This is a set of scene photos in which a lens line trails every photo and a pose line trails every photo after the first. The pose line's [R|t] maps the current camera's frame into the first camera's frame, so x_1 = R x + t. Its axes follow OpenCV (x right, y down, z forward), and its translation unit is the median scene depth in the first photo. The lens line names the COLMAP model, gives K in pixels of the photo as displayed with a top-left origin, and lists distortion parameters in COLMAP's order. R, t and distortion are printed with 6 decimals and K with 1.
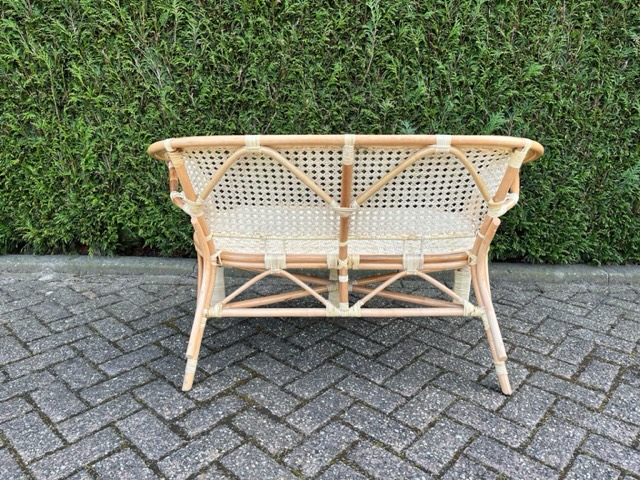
lens RADIAL K [[485.2, 0, 321.4], [0, 485.2, 242.0], [0, 0, 1]] dist [0.083196, -0.114804]
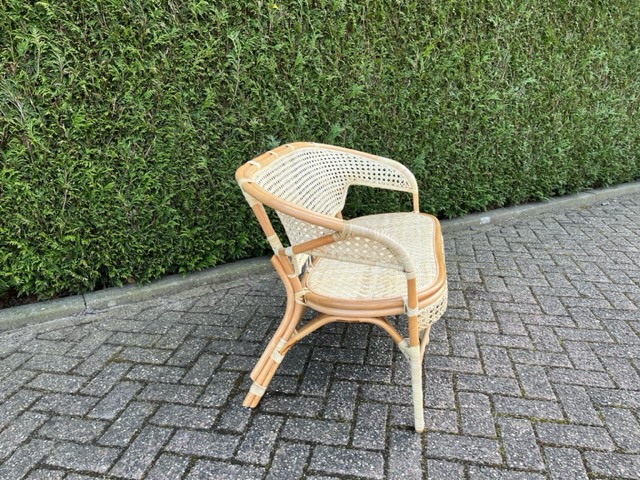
lens RADIAL K [[485.2, 0, 319.9], [0, 485.2, 240.8], [0, 0, 1]] dist [0.083196, -0.114804]
pose [[0.851753, -0.187644, 0.489189, -0.364196], [0.178842, 0.981717, 0.065176, -0.056258], [-0.492475, 0.031974, 0.869739, -0.073693]]
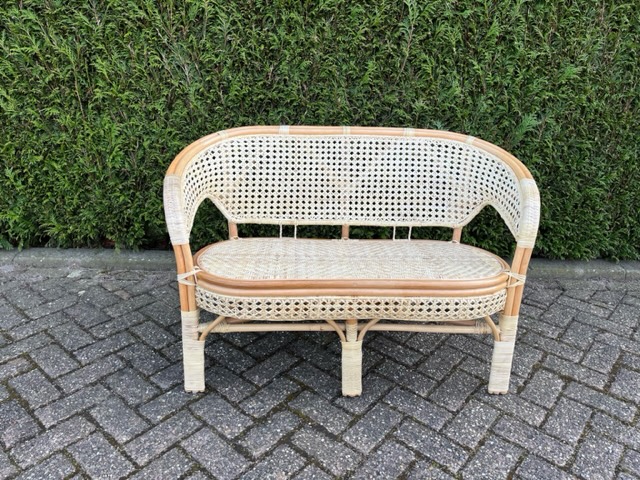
lens RADIAL K [[485.2, 0, 319.9], [0, 485.2, 240.6], [0, 0, 1]] dist [0.083196, -0.114804]
pose [[0.999587, 0.002884, 0.028588, -0.098503], [-0.005460, 0.995884, 0.090469, -0.099047], [-0.028209, -0.090587, 0.995489, -0.003610]]
